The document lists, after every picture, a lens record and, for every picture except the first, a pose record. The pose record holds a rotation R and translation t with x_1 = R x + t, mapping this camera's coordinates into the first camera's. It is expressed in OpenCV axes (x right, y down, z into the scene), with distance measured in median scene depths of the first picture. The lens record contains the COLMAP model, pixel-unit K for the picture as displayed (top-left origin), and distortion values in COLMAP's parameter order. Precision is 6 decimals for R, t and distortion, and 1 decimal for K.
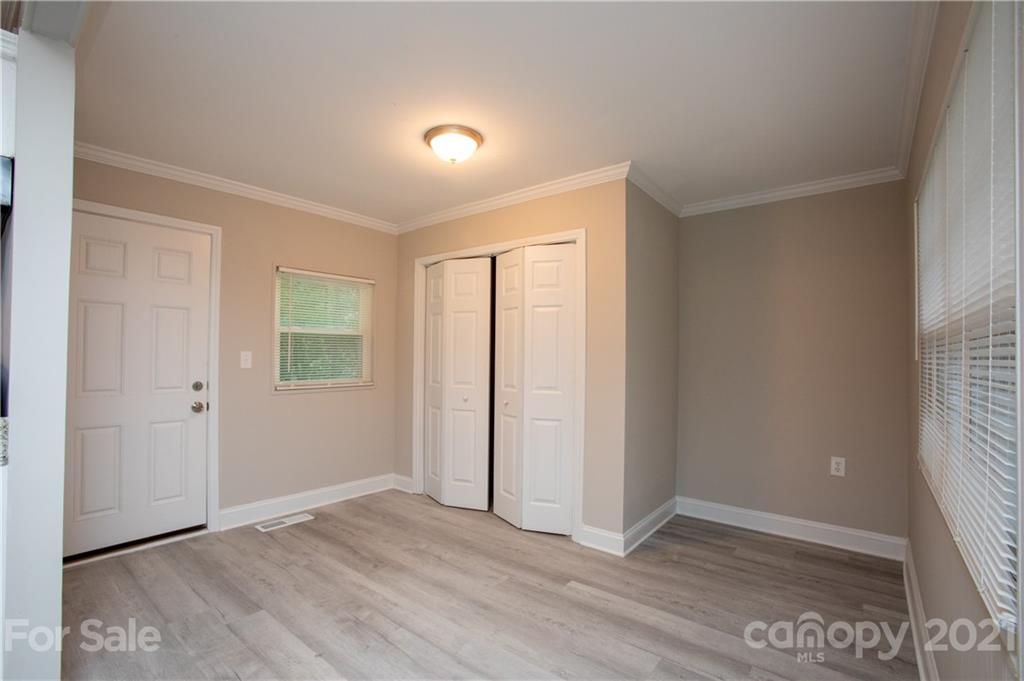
lens RADIAL K [[466.4, 0, 490.1], [0, 466.4, 350.4], [0, 0, 1]] dist [-0.082669, 0.036852]
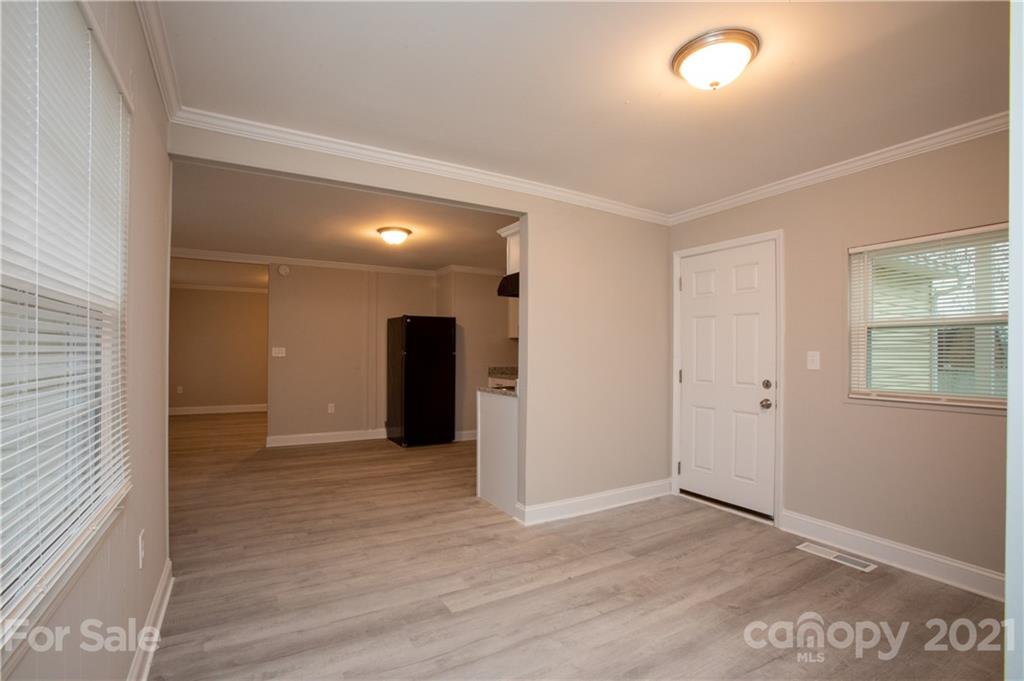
lens RADIAL K [[466.4, 0, 490.1], [0, 466.4, 350.4], [0, 0, 1]] dist [-0.082669, 0.036852]
pose [[-0.366316, -0.015954, -0.930354, 0.623249], [0.000699, 0.999848, -0.017421, 0.017713], [0.930490, -0.007032, -0.366249, 0.818682]]
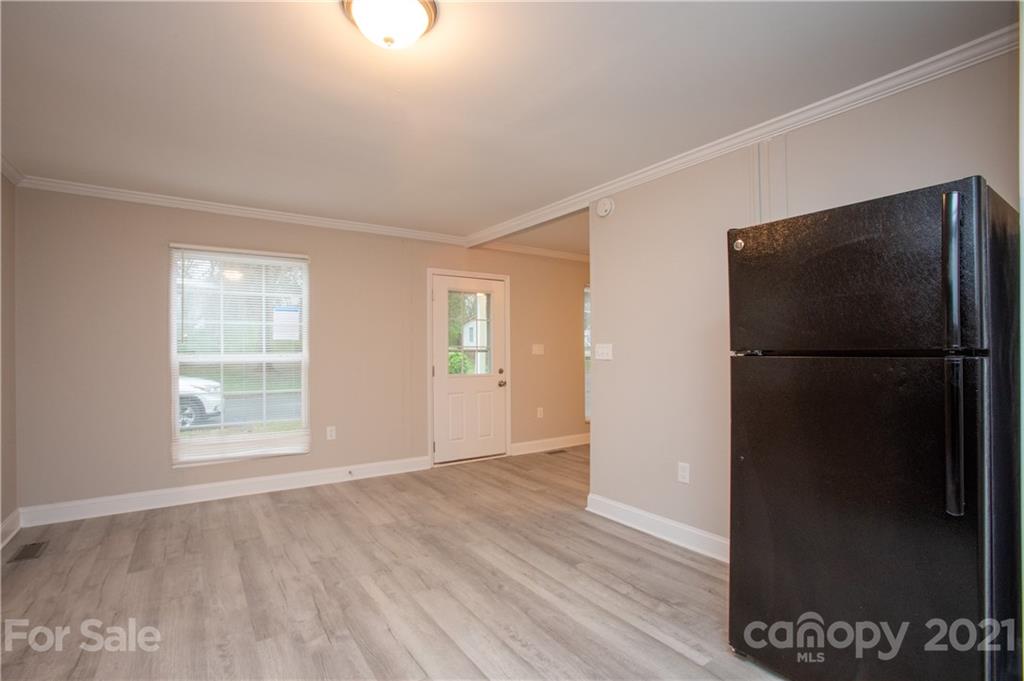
lens RADIAL K [[466.4, 0, 490.1], [0, 466.4, 350.4], [0, 0, 1]] dist [-0.082669, 0.036852]
pose [[-0.954112, -0.007133, 0.299364, -0.997518], [-0.009631, 0.999930, -0.006869, -0.004071], [-0.299294, -0.009437, -0.954114, 0.414910]]
